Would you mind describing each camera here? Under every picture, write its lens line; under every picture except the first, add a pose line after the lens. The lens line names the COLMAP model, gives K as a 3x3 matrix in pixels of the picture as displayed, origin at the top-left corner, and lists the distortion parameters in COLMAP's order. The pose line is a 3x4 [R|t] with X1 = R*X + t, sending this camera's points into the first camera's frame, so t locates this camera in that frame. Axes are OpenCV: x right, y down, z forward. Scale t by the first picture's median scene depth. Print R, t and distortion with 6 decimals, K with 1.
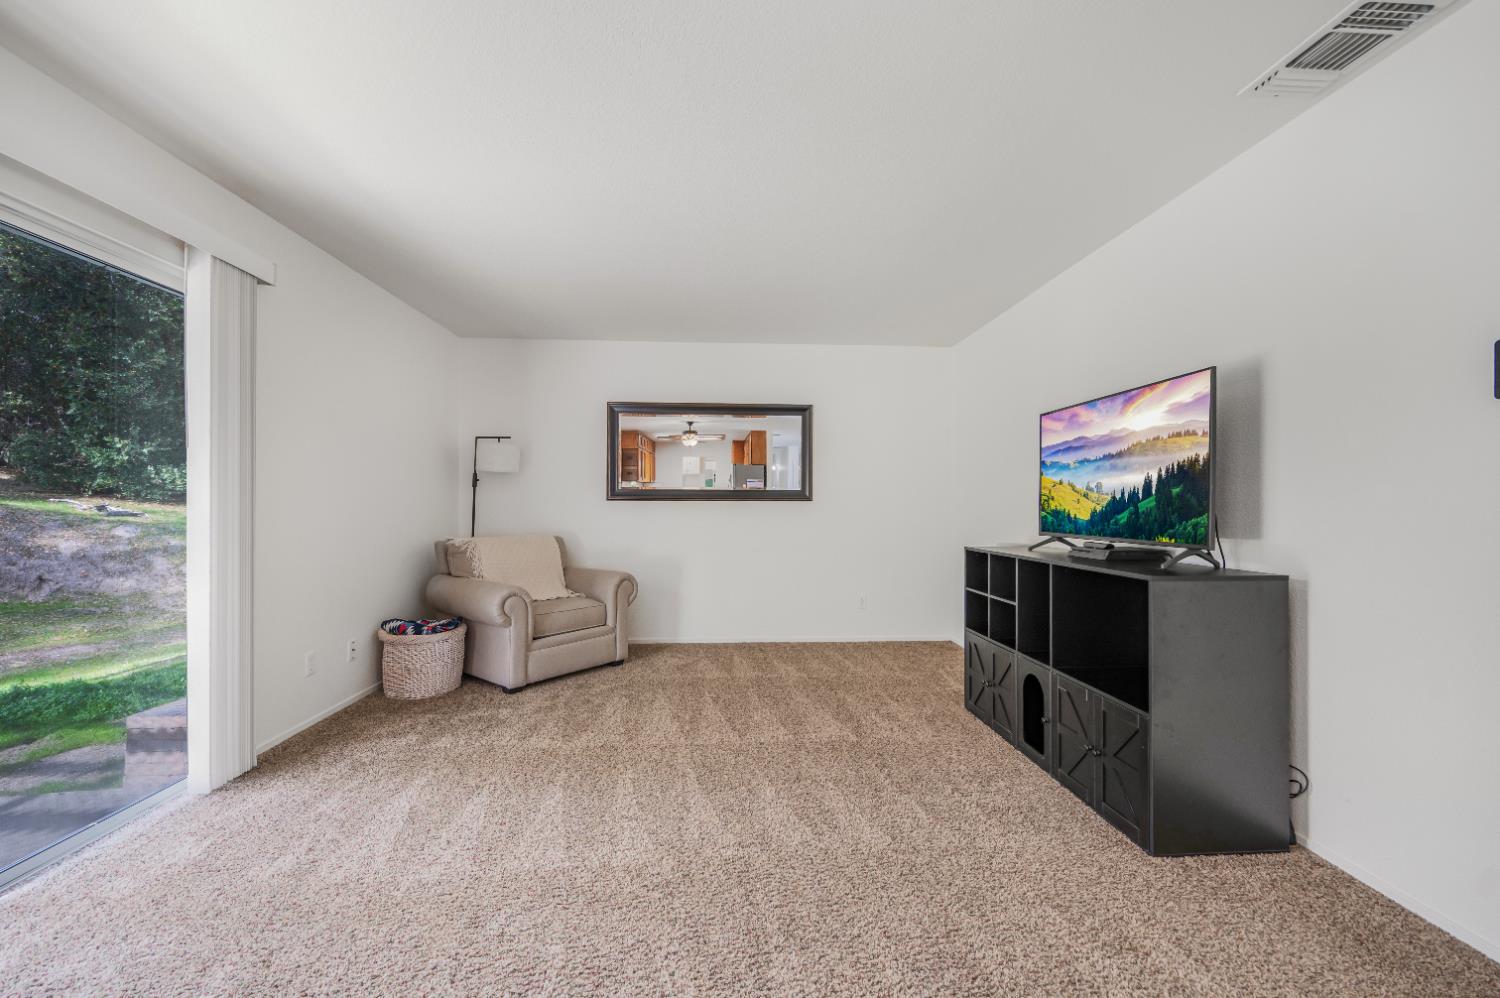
lens RADIAL K [[619.2, 0, 750.0], [0, 619.2, 499.0], [0, 0, 1]] dist [0.000923, -0.000091]
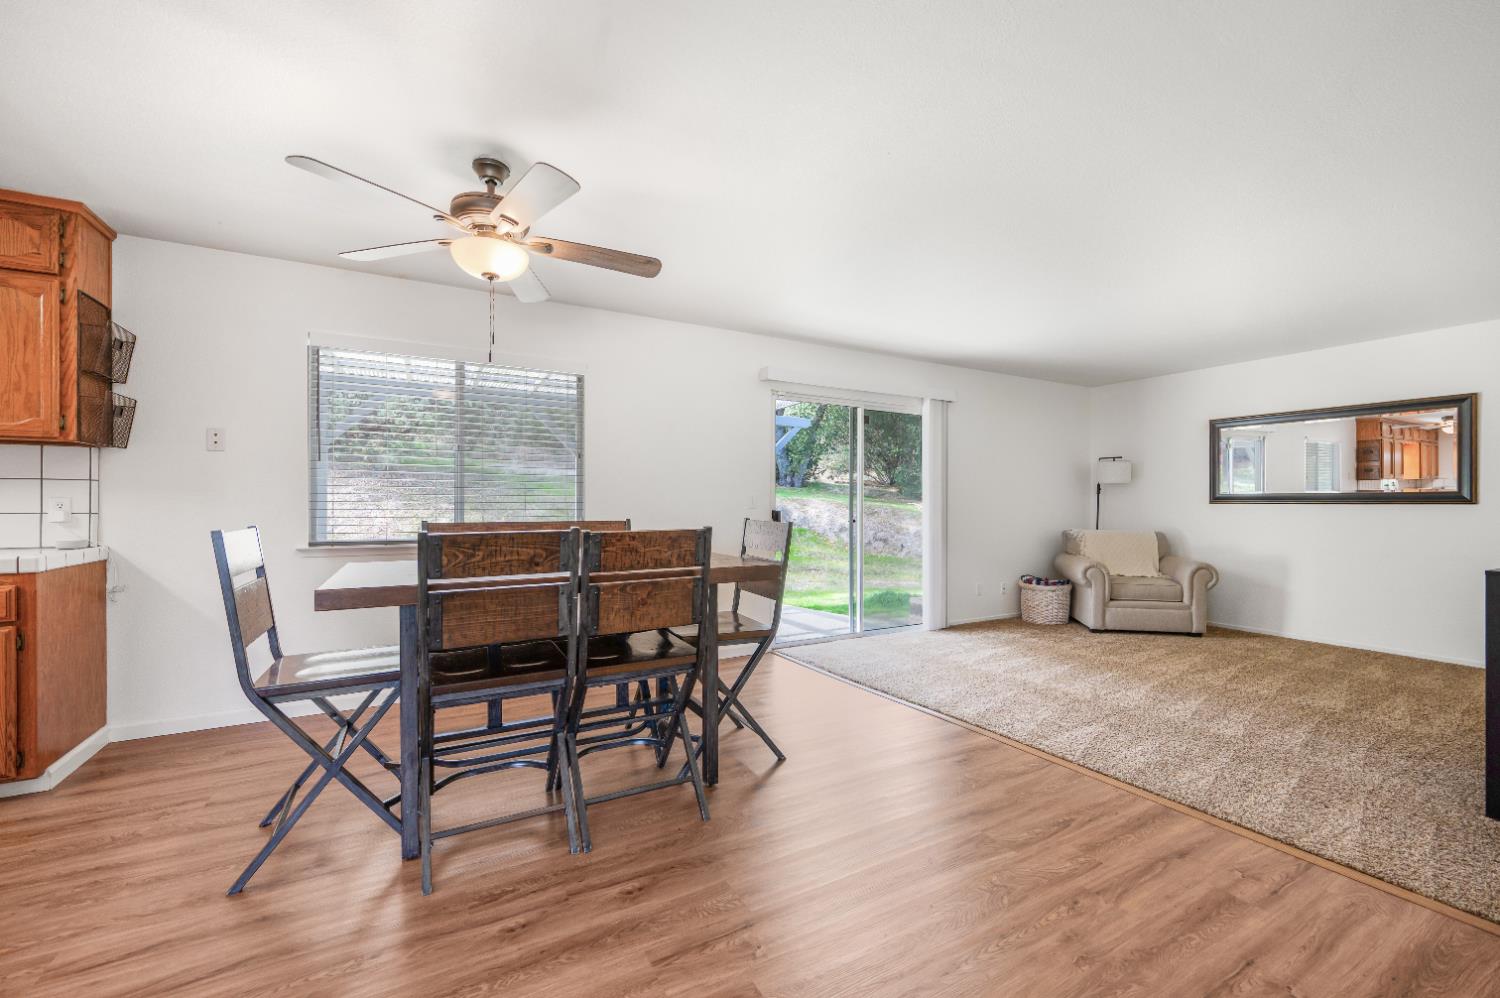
lens RADIAL K [[591.8, 0, 757.9], [0, 591.8, 518.6], [0, 0, 1]] dist [-0.001769, -0.000190]
pose [[0.440442, 0.021978, -0.897512, 0.491049], [0.003785, 0.999646, 0.026336, -0.002374], [0.897773, -0.014997, 0.440203, -0.324322]]
